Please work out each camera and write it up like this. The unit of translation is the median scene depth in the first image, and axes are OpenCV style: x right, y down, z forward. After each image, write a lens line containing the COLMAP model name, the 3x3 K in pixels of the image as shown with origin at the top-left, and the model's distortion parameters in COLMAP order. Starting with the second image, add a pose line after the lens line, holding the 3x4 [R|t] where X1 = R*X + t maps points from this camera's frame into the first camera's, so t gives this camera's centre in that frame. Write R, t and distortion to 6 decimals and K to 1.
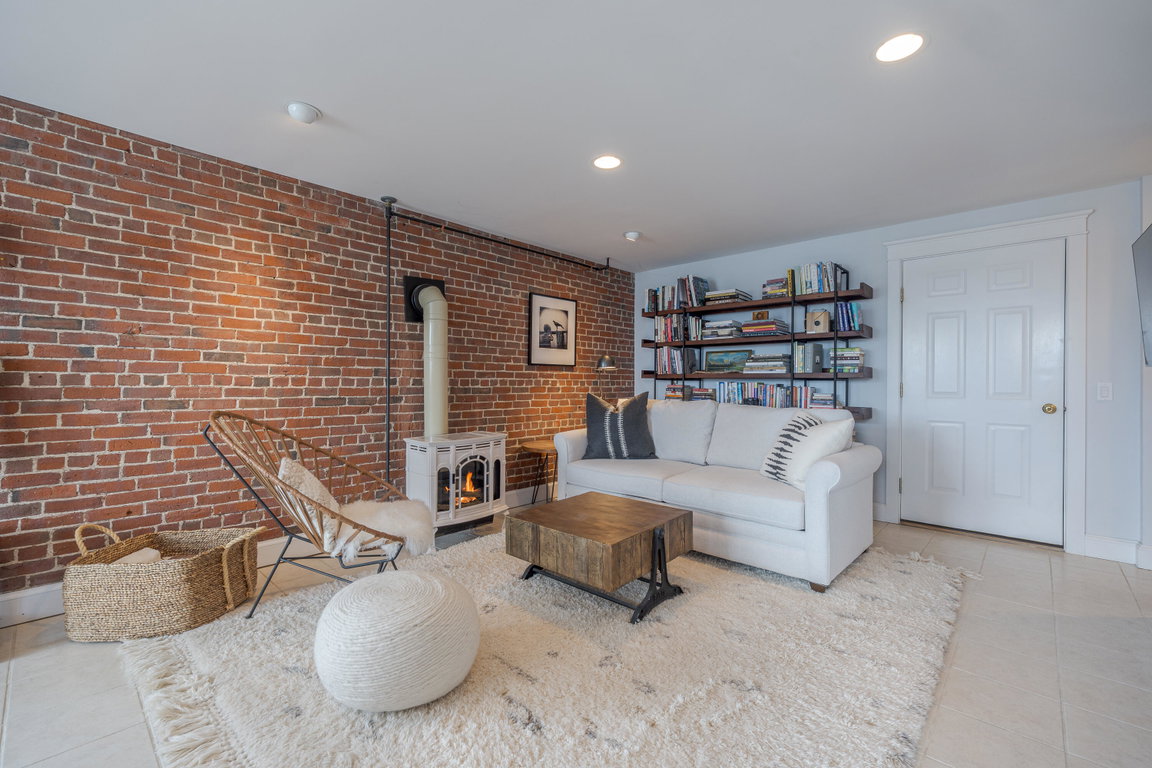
lens RADIAL K [[493.5, 0, 575.5], [0, 493.5, 383.7], [0, 0, 1]] dist [0.000302, 0.000010]
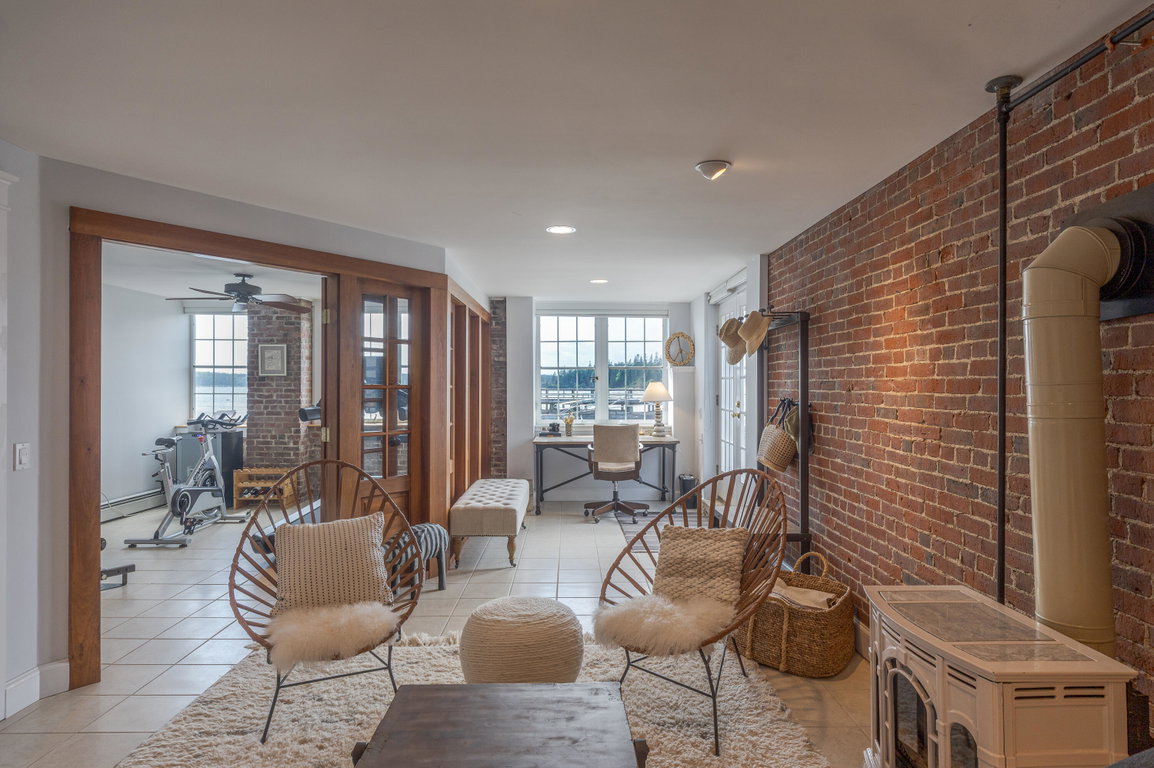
lens RADIAL K [[651.7, 0, 577.4], [0, 651.7, 382.1], [0, 0, 1]] dist [0.000173, 0.000062]
pose [[-0.724950, -0.005925, -0.688776, 0.383901], [-0.002784, 0.999980, -0.005672, -0.087505], [0.688796, -0.002194, -0.724952, 1.278277]]
